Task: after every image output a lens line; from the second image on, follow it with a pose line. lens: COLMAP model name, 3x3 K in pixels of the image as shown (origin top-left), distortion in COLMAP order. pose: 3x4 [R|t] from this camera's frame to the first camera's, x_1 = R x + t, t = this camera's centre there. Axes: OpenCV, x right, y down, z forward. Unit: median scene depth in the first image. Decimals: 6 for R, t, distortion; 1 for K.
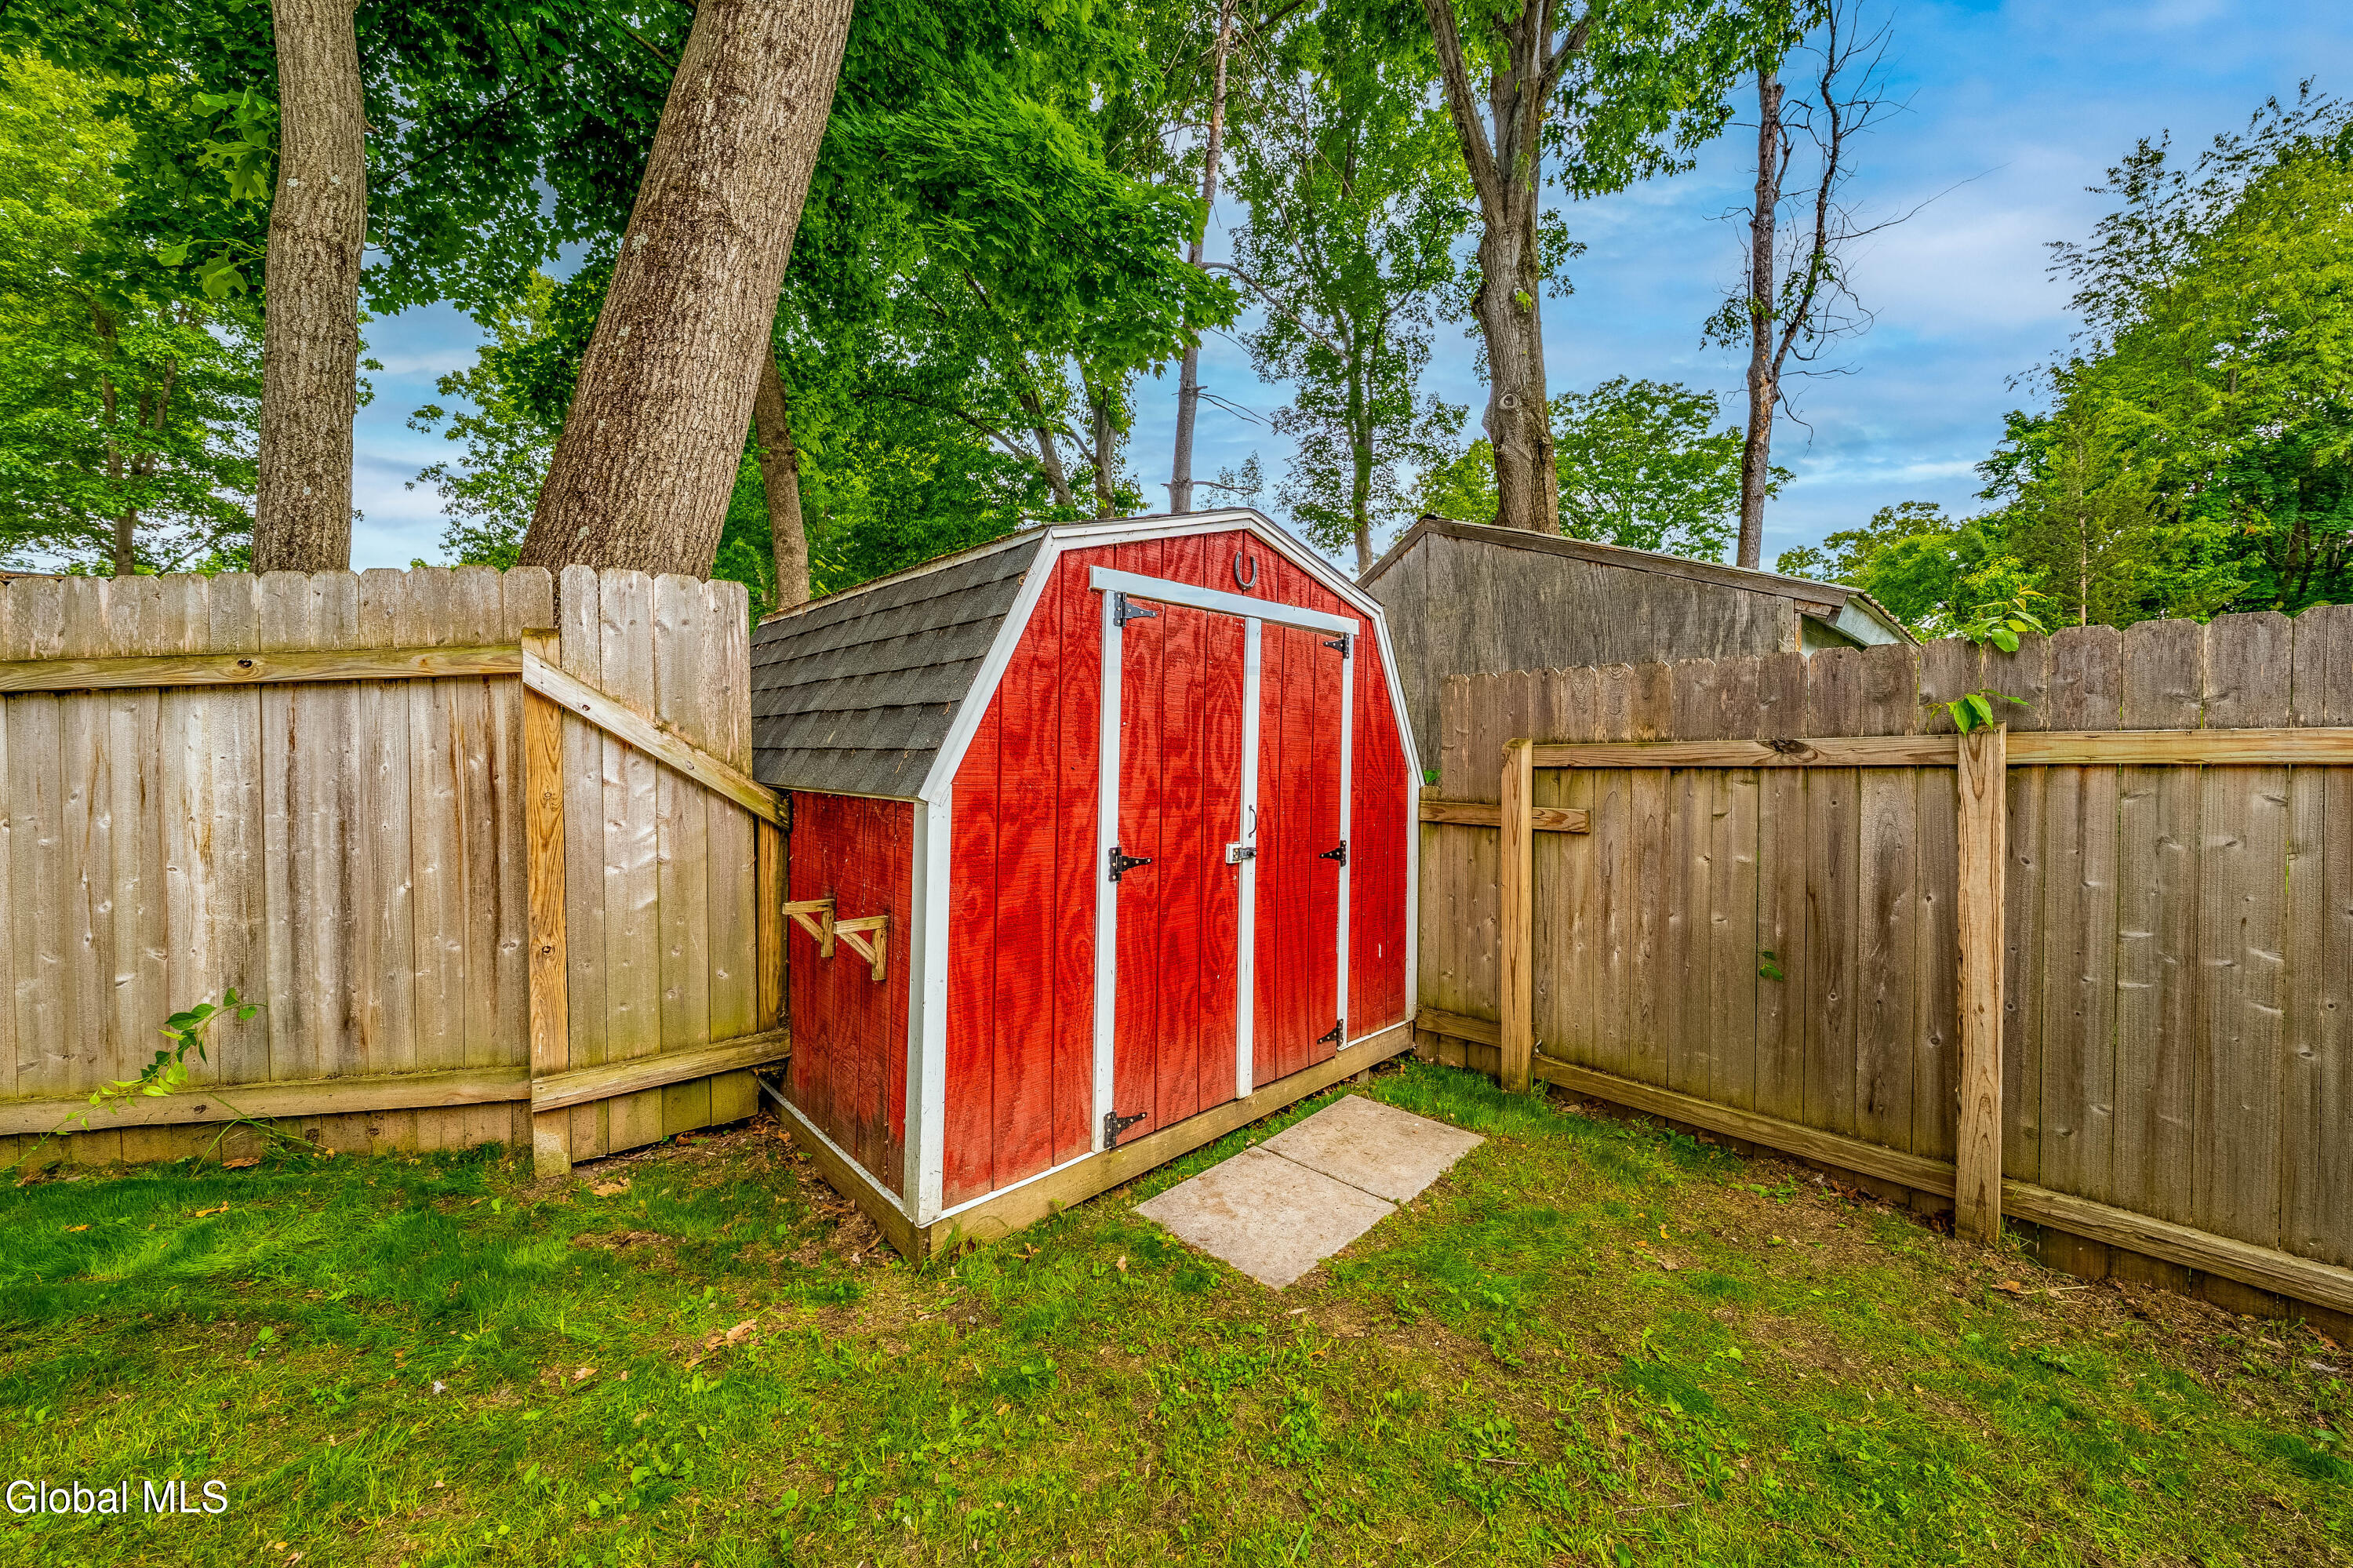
lens RADIAL K [[820.2, 0, 1208.9], [0, 820.2, 756.3], [0, 0, 1]] dist [-0.006040, 0.000933]
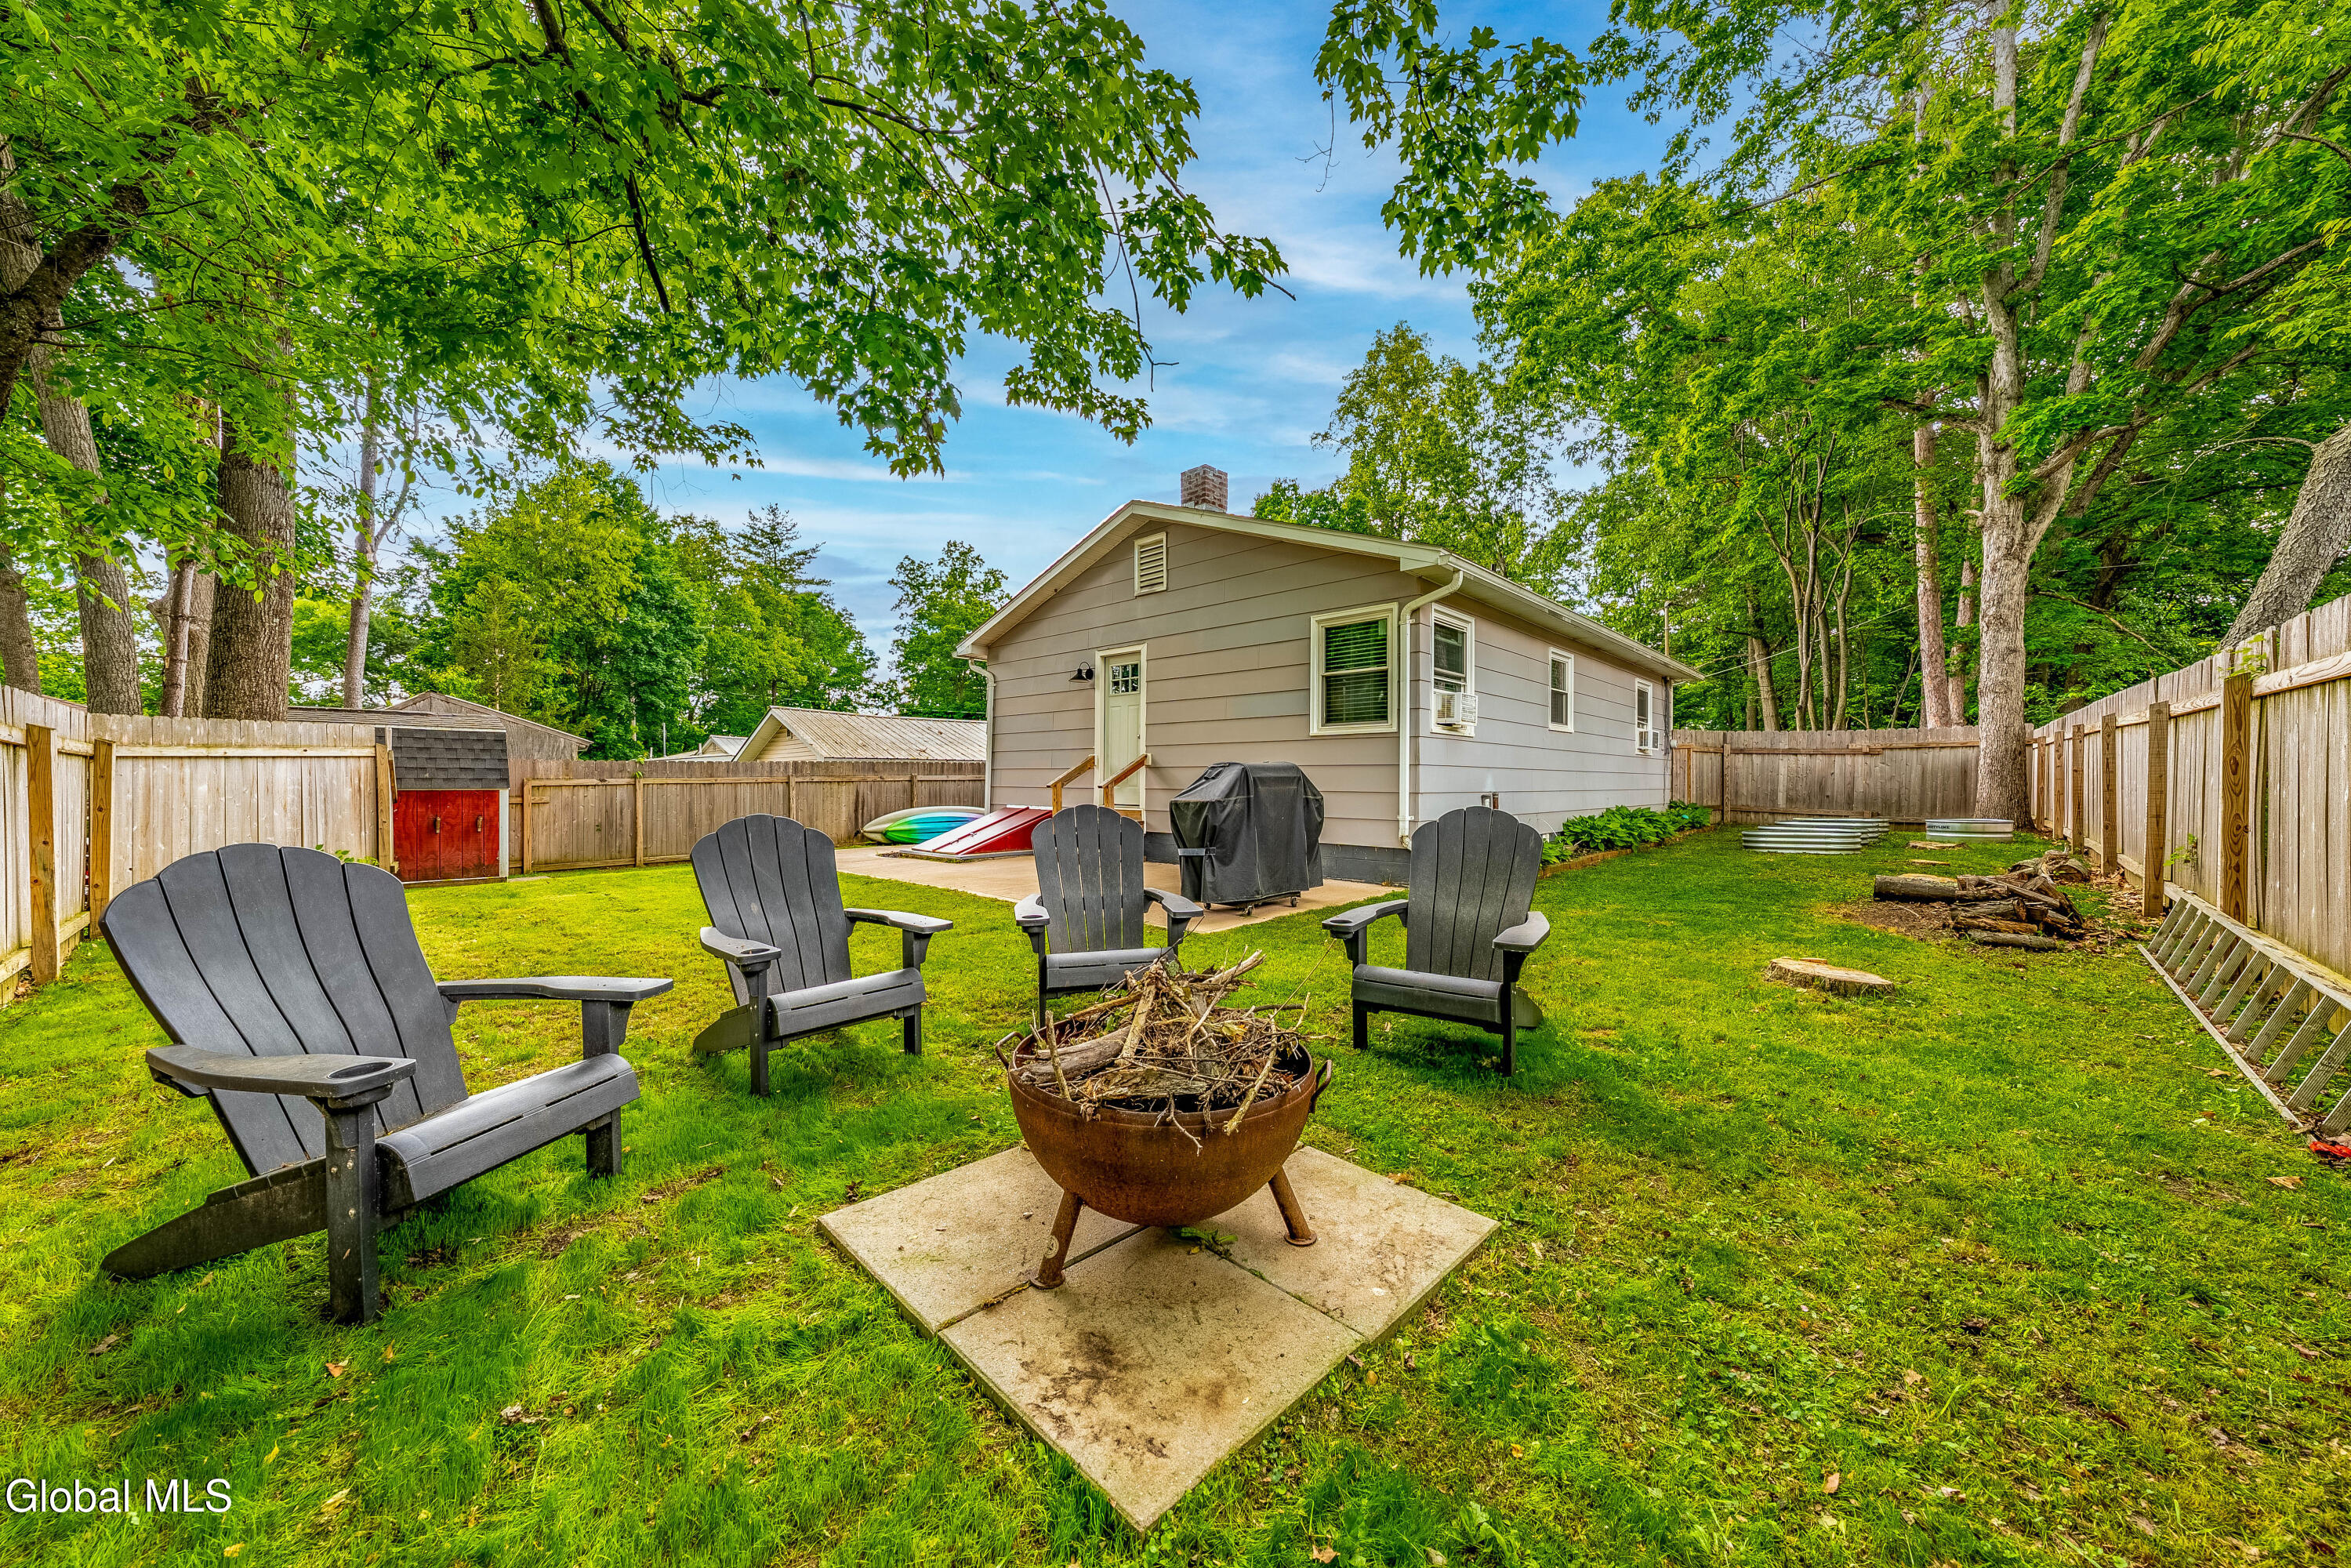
lens RADIAL K [[819.6, 0, 1192.5], [0, 819.6, 792.8], [0, 0, 1]] dist [-0.006040, 0.000933]
pose [[-0.033096, 0.000805, 0.999452, -4.384372], [0.016203, 0.999869, -0.000269, 0.121724], [-0.999321, 0.016185, -0.033105, -2.403937]]
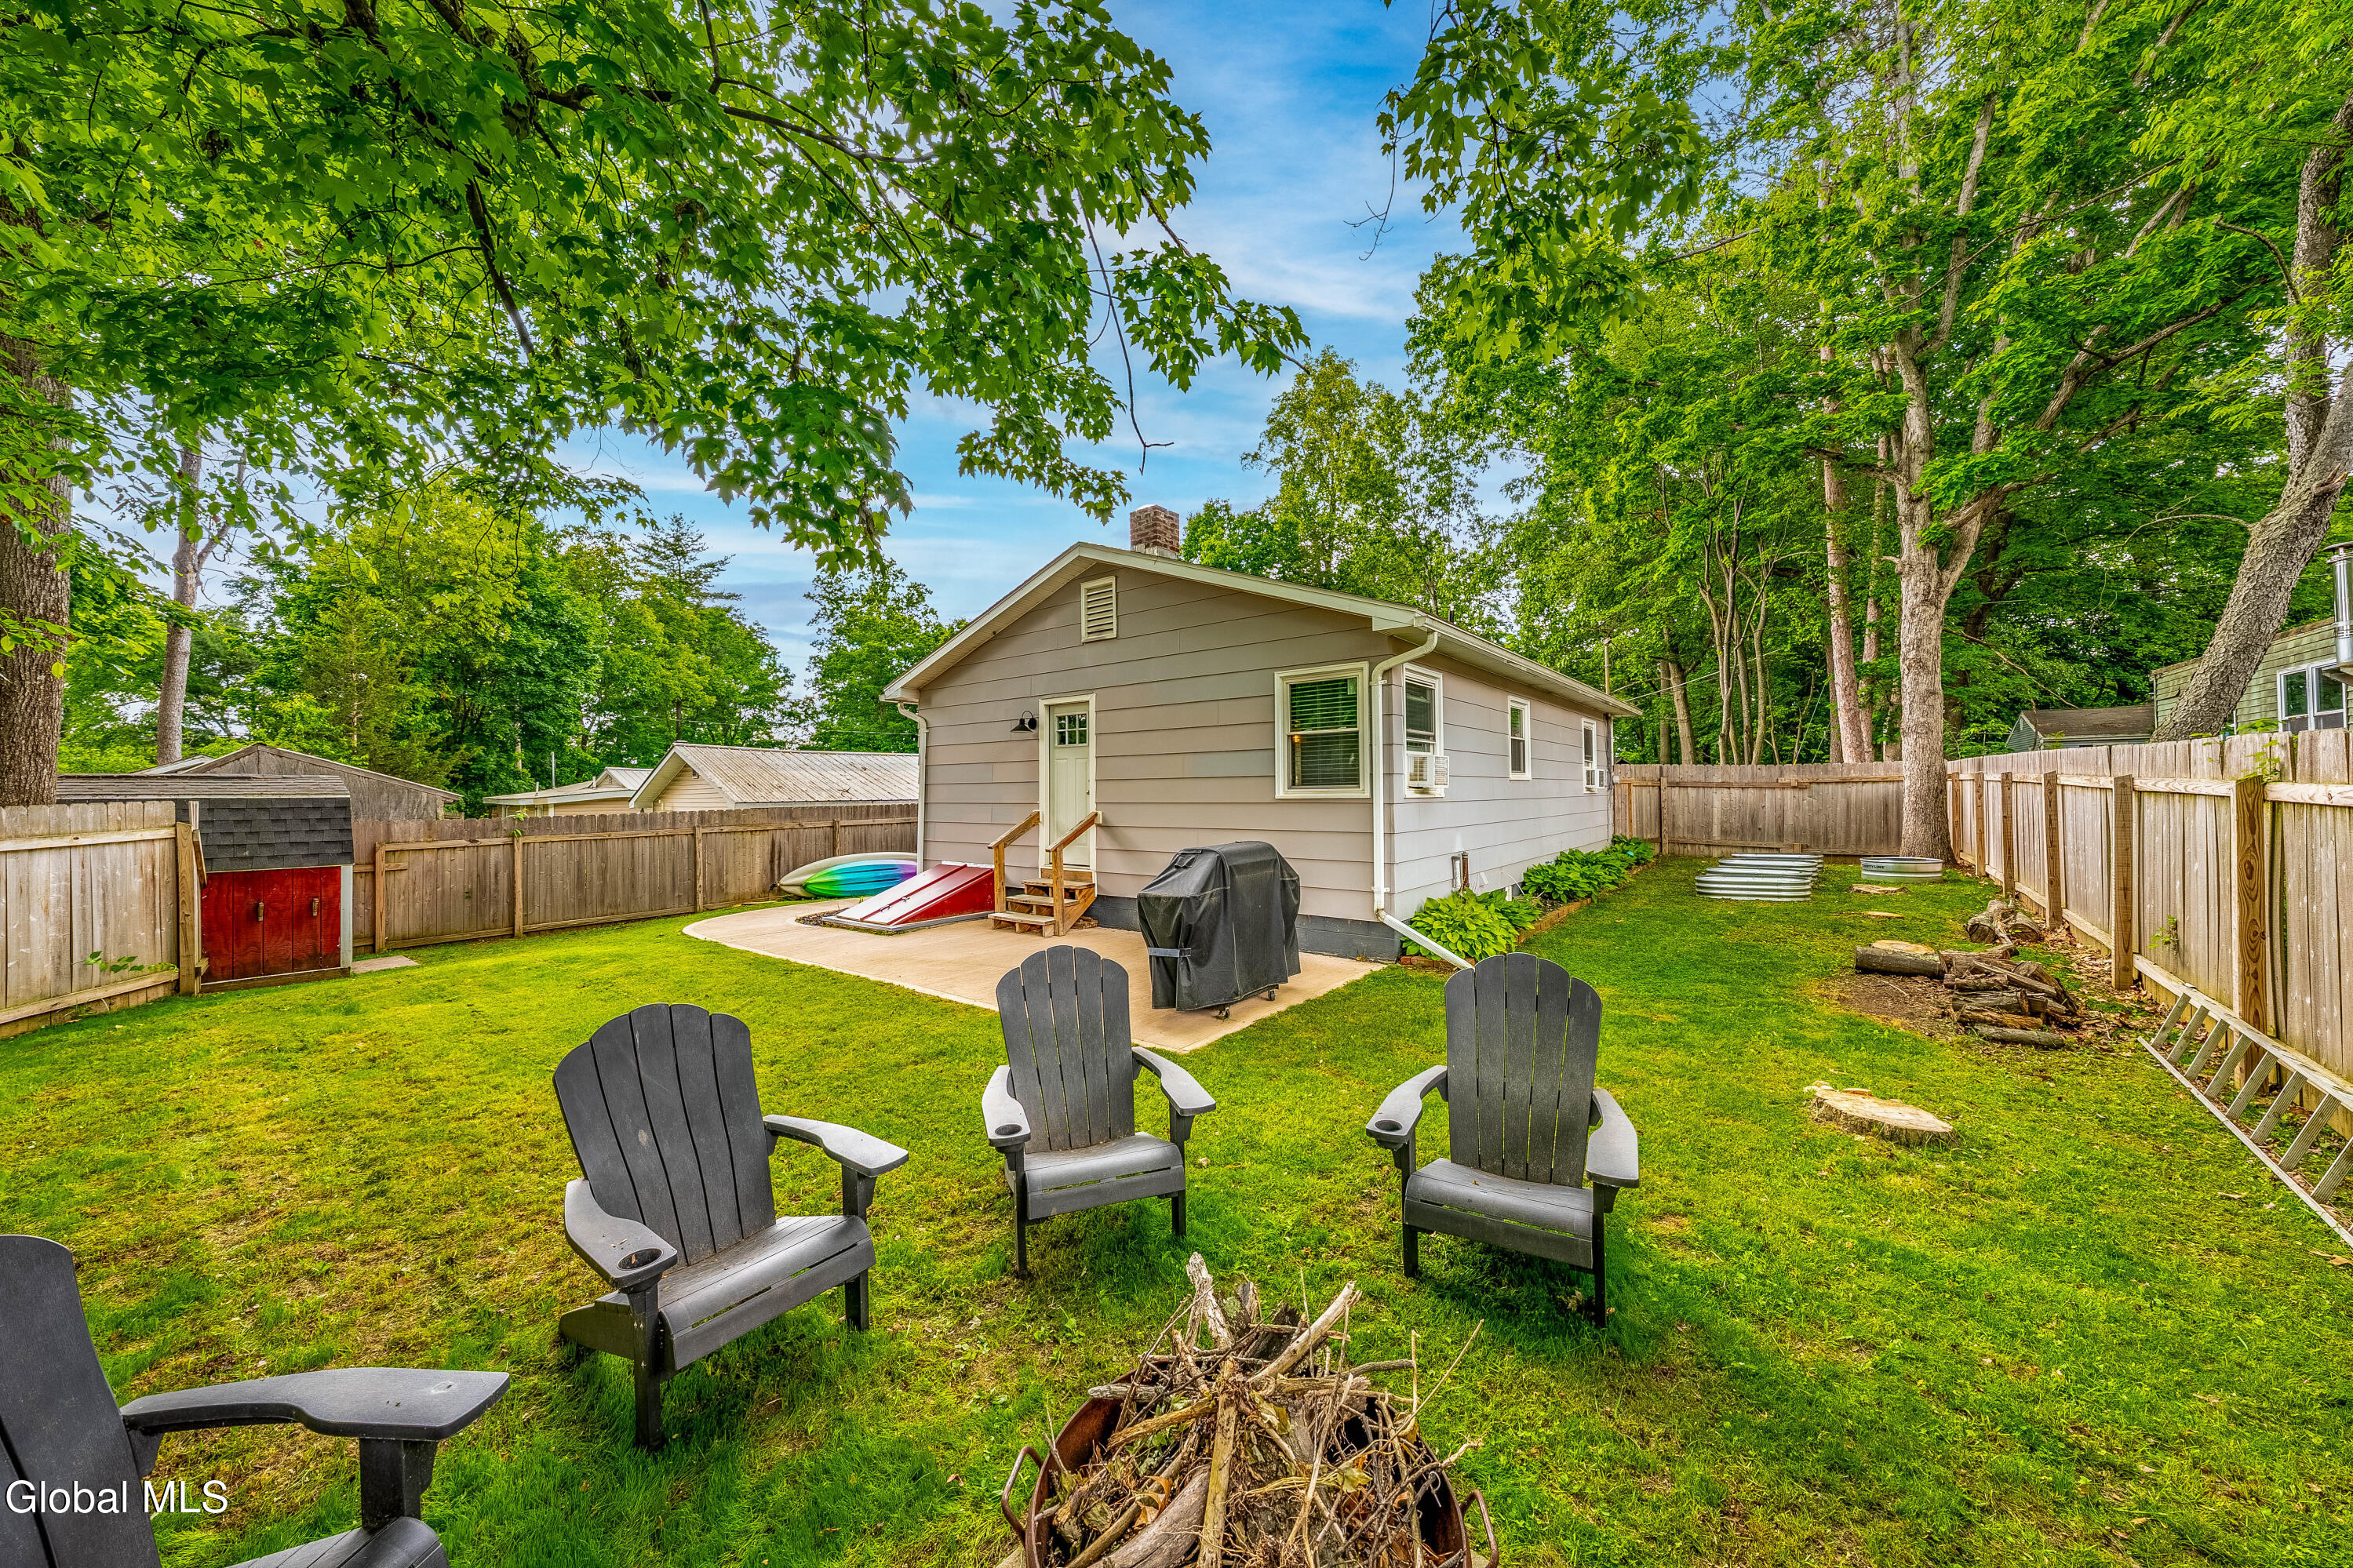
lens RADIAL K [[820.1, 0, 1197.7], [0, 820.1, 790.4], [0, 0, 1]] dist [-0.006040, 0.000933]
pose [[-0.124108, 0.018467, 0.992097, -4.142287], [0.030537, 0.999424, -0.014783, -0.102621], [-0.991799, 0.028461, -0.124601, -2.308227]]
